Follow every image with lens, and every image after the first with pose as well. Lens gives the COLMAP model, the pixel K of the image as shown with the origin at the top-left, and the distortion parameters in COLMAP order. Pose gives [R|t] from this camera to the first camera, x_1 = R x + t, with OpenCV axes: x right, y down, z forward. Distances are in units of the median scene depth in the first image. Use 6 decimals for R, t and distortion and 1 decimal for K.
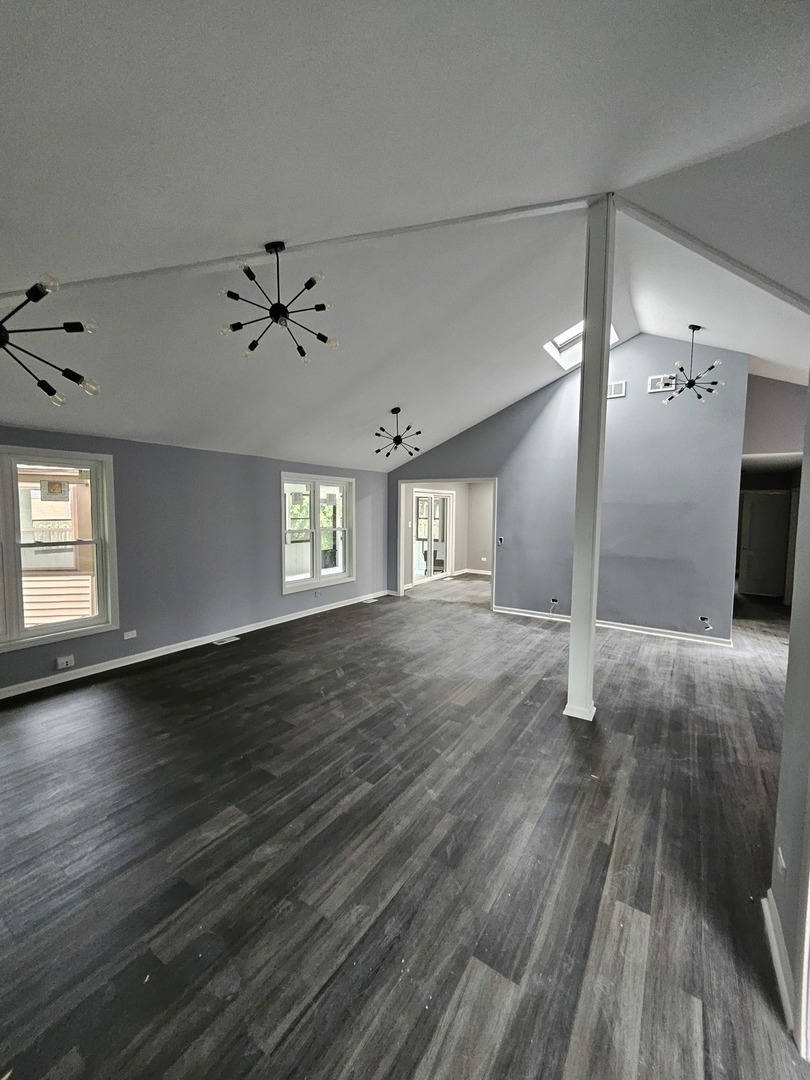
lens RADIAL K [[427.0, 0, 408.6], [0, 427.0, 535.7], [0, 0, 1]] dist [-0.000930, 0.001200]
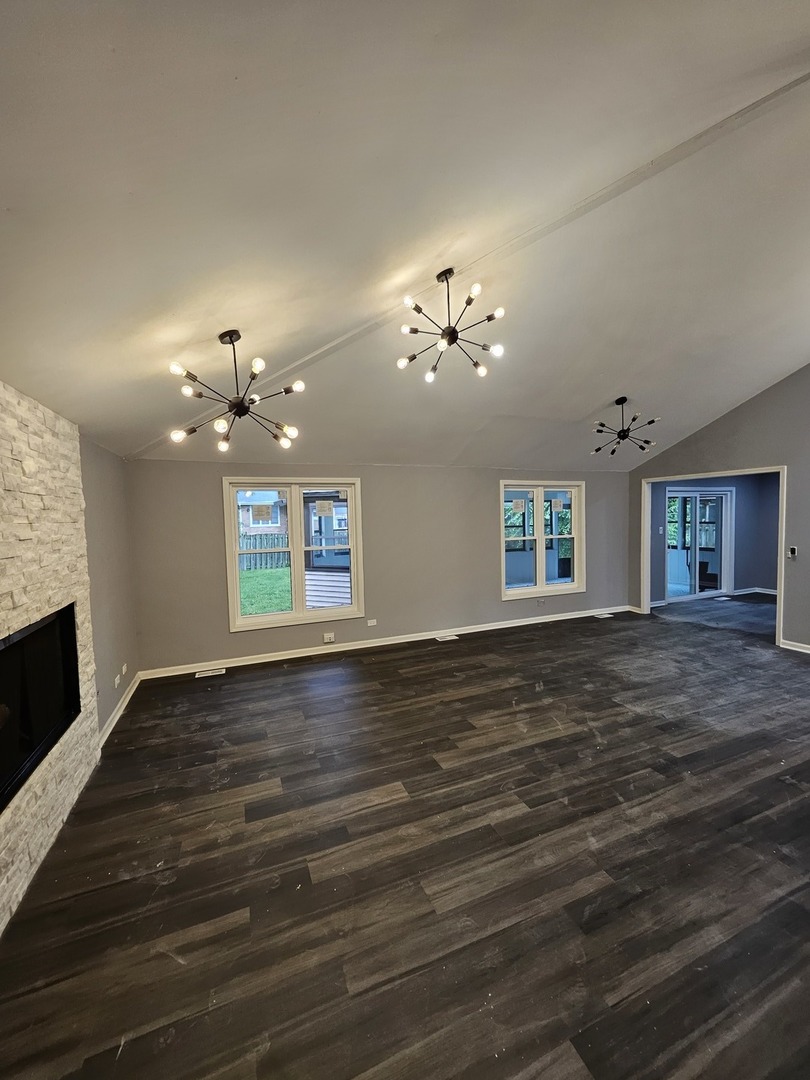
lens RADIAL K [[427.0, 0, 408.1], [0, 427.0, 539.9], [0, 0, 1]] dist [-0.000930, 0.001200]
pose [[0.825887, 0.003276, -0.563826, 0.142378], [-0.006298, 0.999974, -0.003415, -0.003329], [0.563801, 0.006371, 0.825886, 0.042329]]
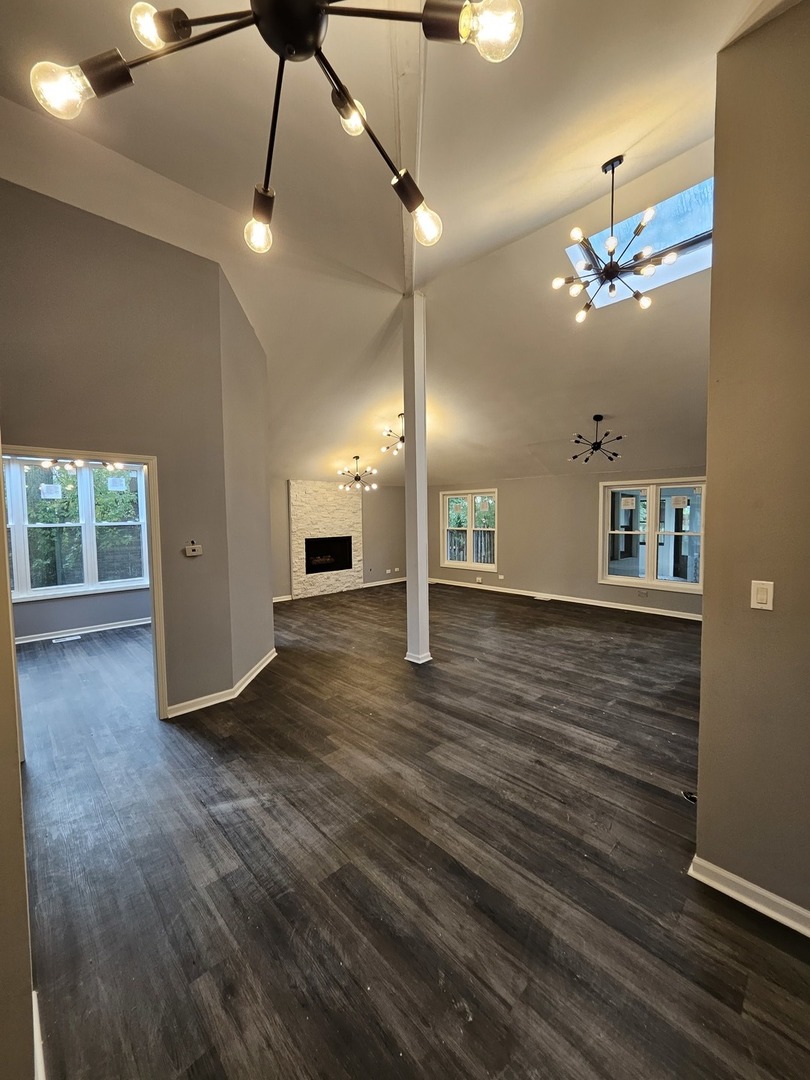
lens RADIAL K [[427.0, 0, 409.7], [0, 427.0, 537.0], [0, 0, 1]] dist [-0.000930, 0.001200]
pose [[-0.205525, 0.044731, -0.977629, 1.513248], [-0.055905, 0.996787, 0.057360, -0.049644], [0.977054, 0.066444, -0.202364, 1.069315]]
